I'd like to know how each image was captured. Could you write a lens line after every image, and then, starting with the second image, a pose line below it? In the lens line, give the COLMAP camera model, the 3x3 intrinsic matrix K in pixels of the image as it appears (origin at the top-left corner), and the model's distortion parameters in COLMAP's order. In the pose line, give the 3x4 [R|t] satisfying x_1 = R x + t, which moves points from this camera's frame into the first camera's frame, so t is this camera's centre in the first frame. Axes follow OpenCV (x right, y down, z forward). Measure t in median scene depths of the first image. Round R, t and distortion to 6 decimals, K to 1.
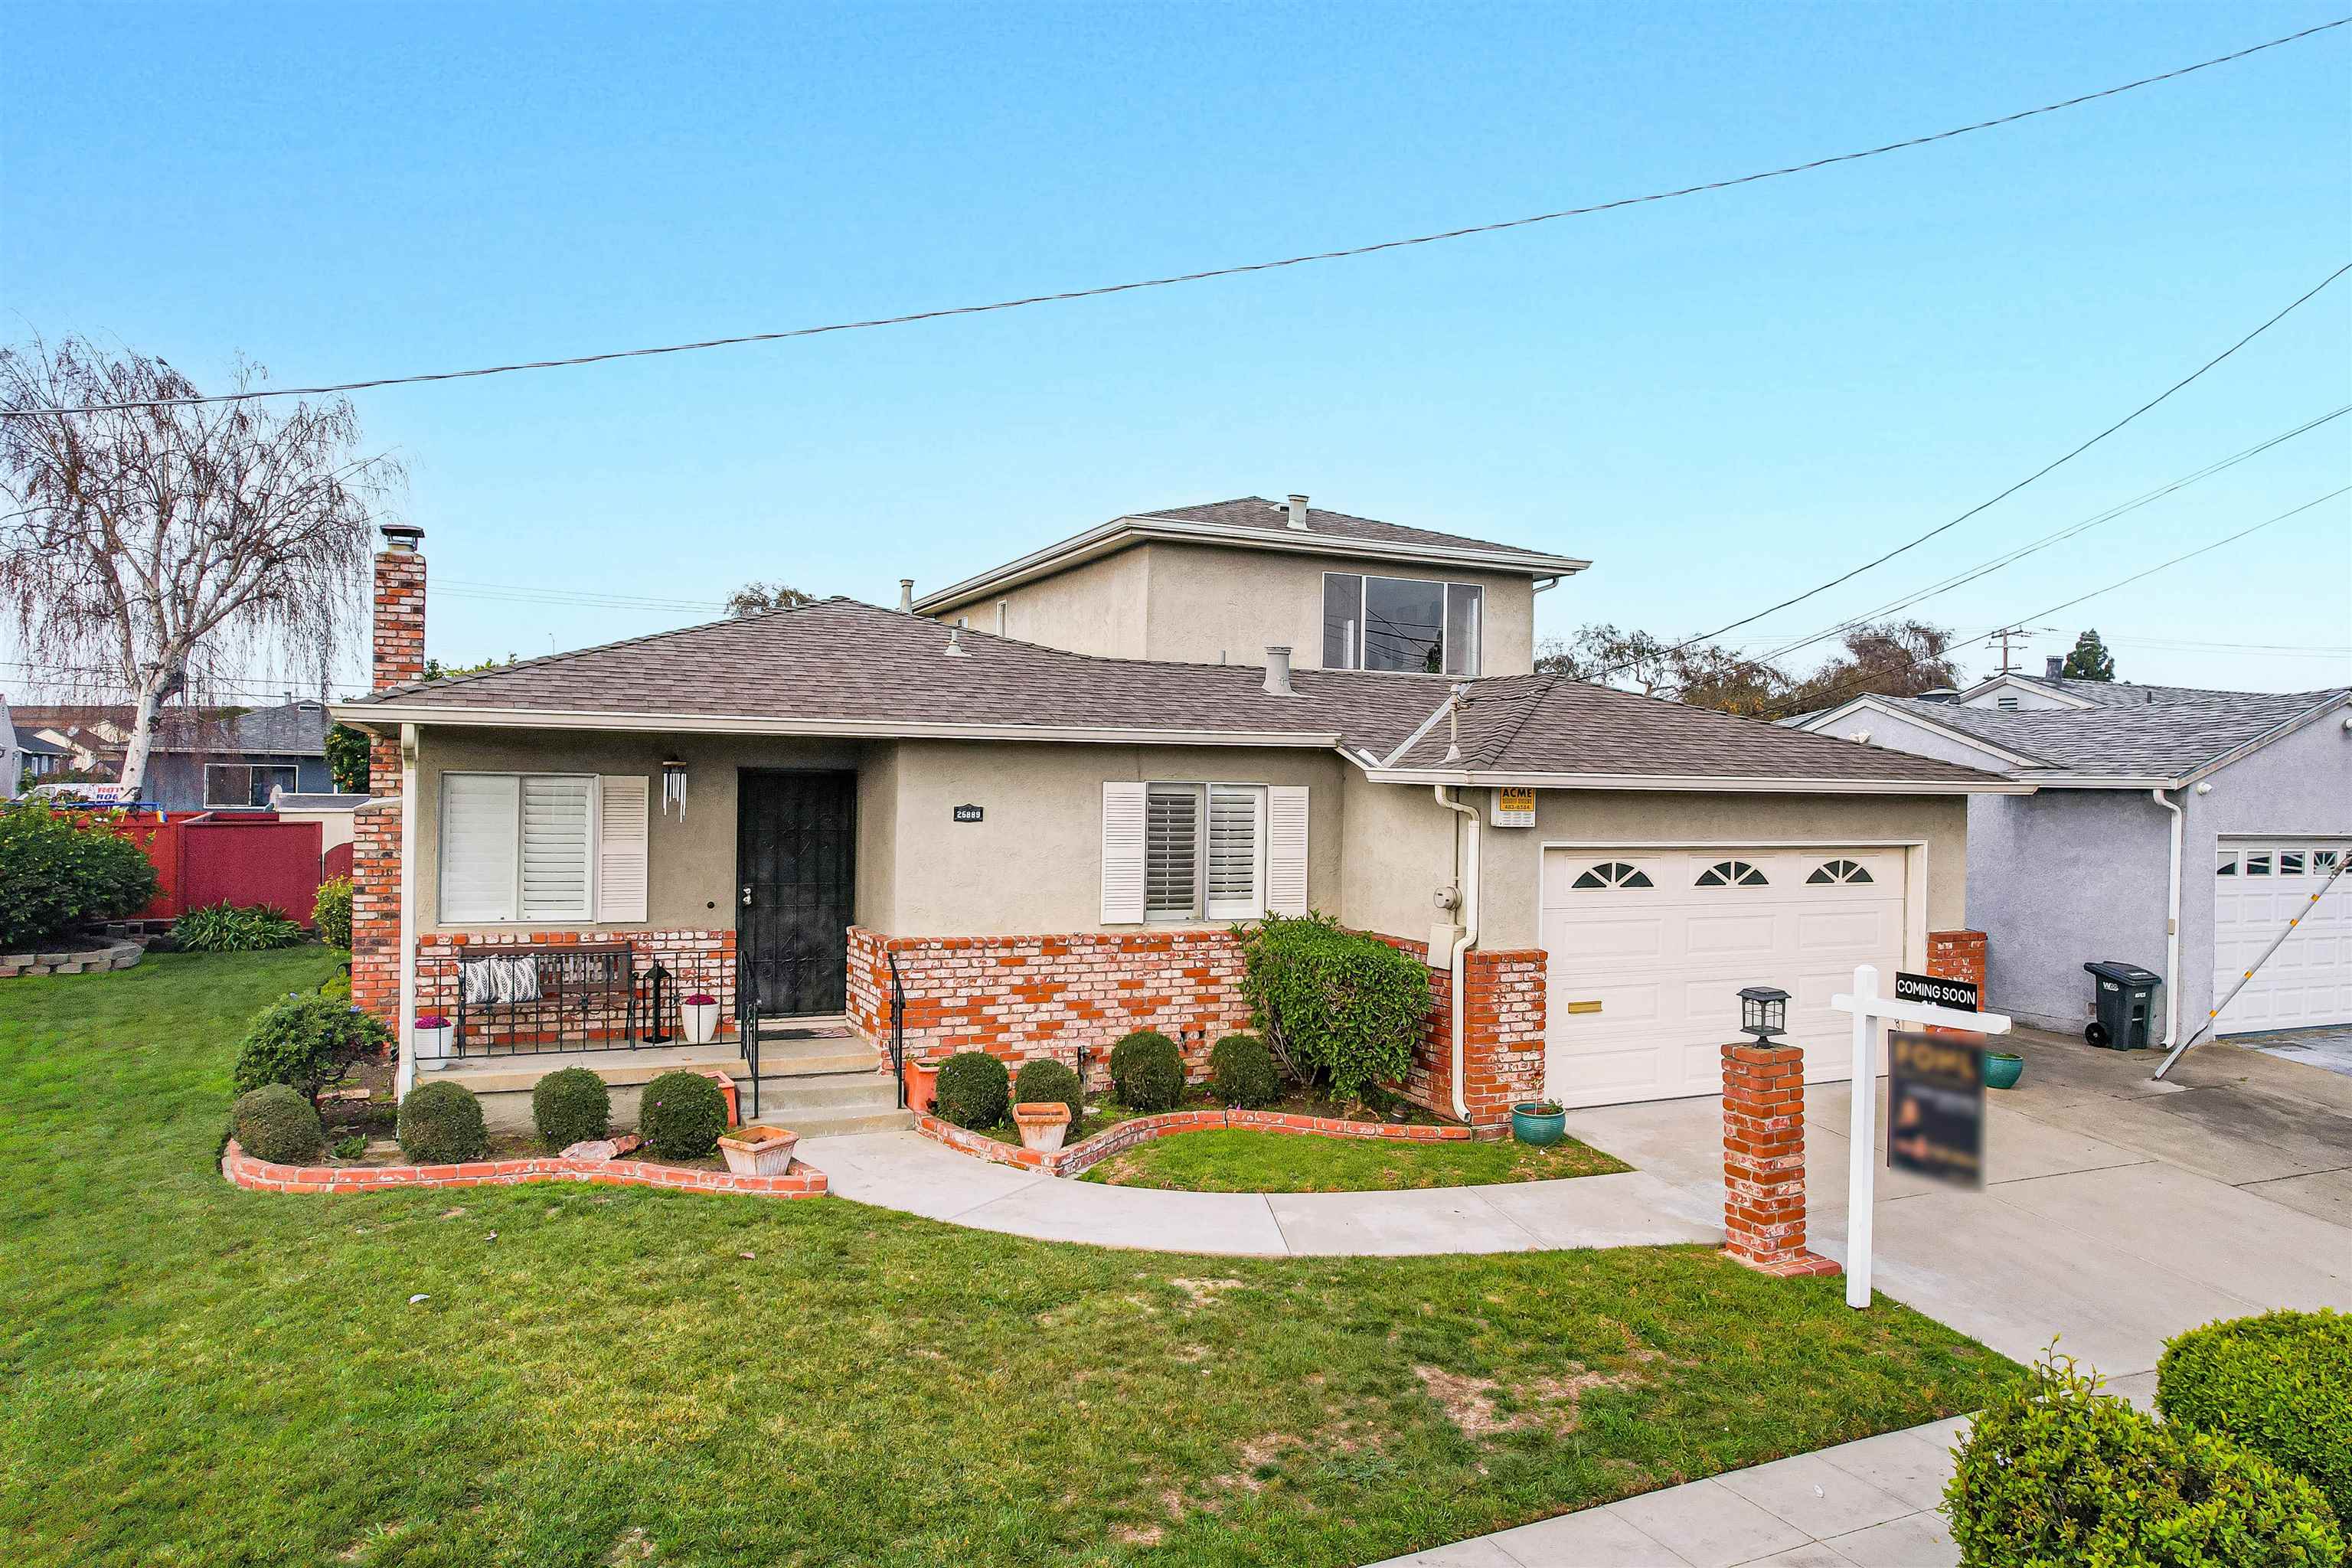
lens RADIAL K [[1525.5, 0, 1174.1], [0, 1525.5, 775.3], [0, 0, 1]] dist [-0.065493, 0.057700]
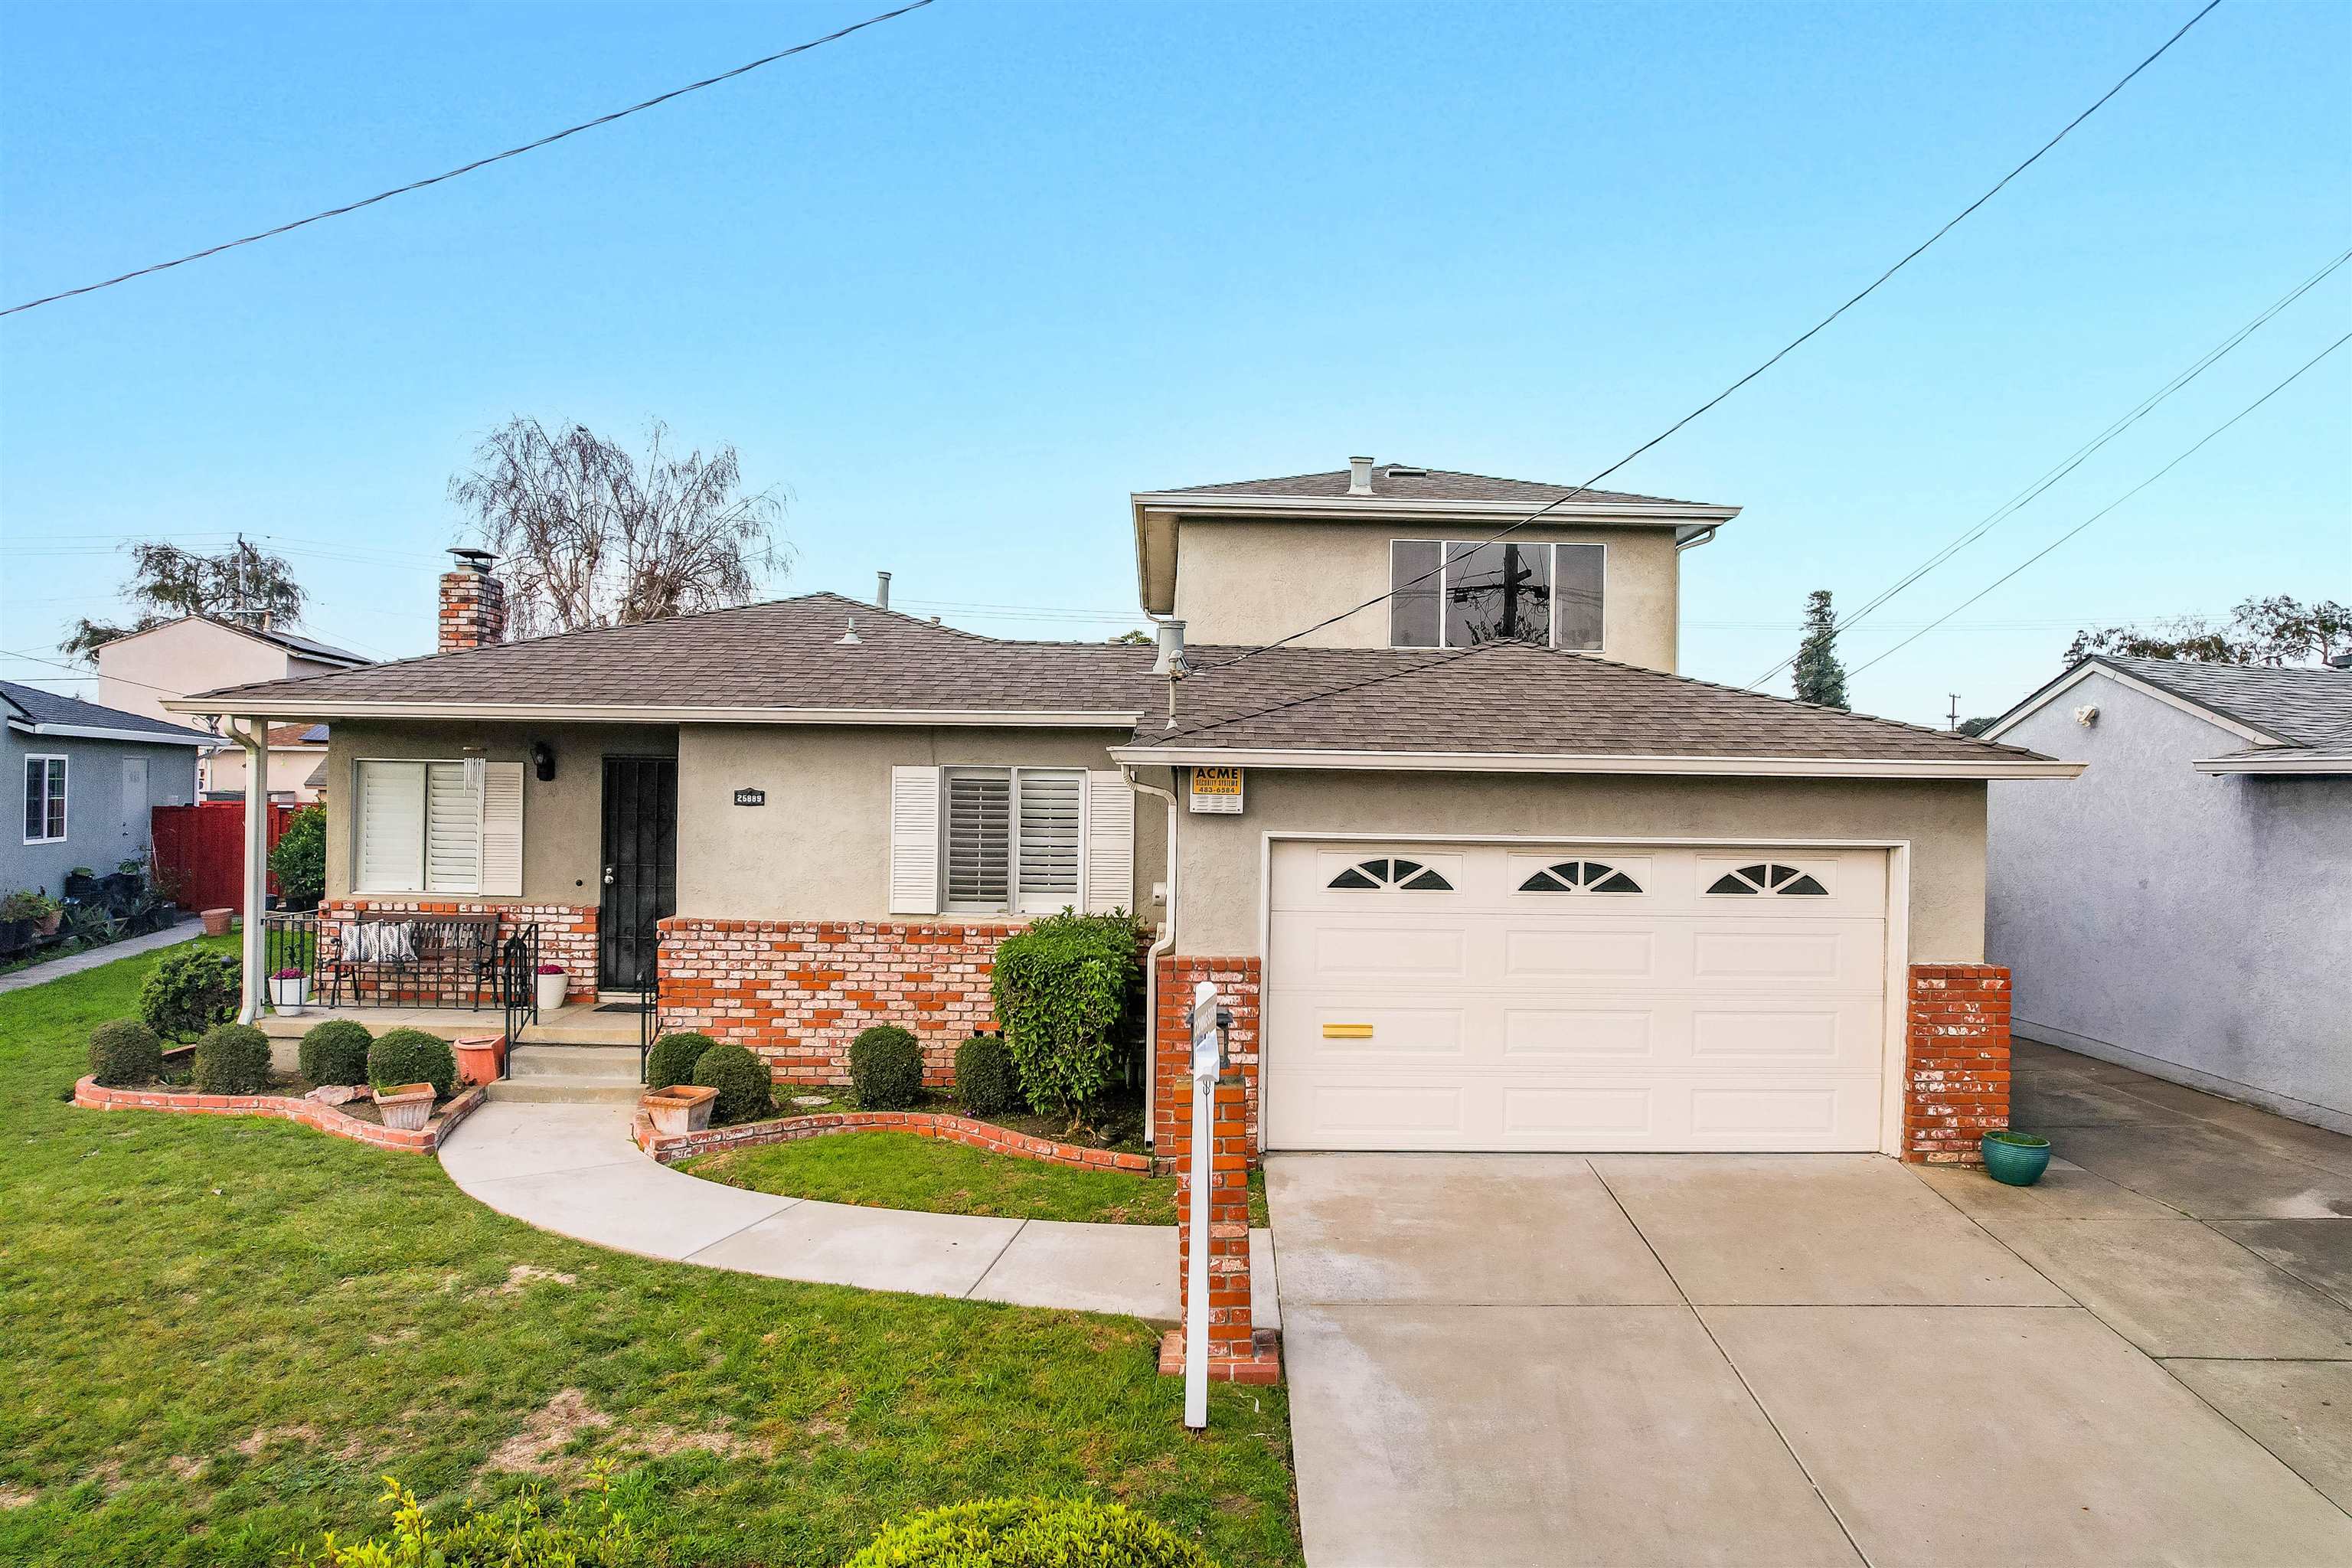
lens RADIAL K [[1525.5, 0, 1174.1], [0, 1525.5, 775.3], [0, 0, 1]] dist [-0.065493, 0.057700]
pose [[0.914815, -0.004144, -0.403852, 0.523031], [0.001169, 0.999970, -0.007614, 0.018262], [0.403872, 0.006493, 0.914793, 0.194681]]
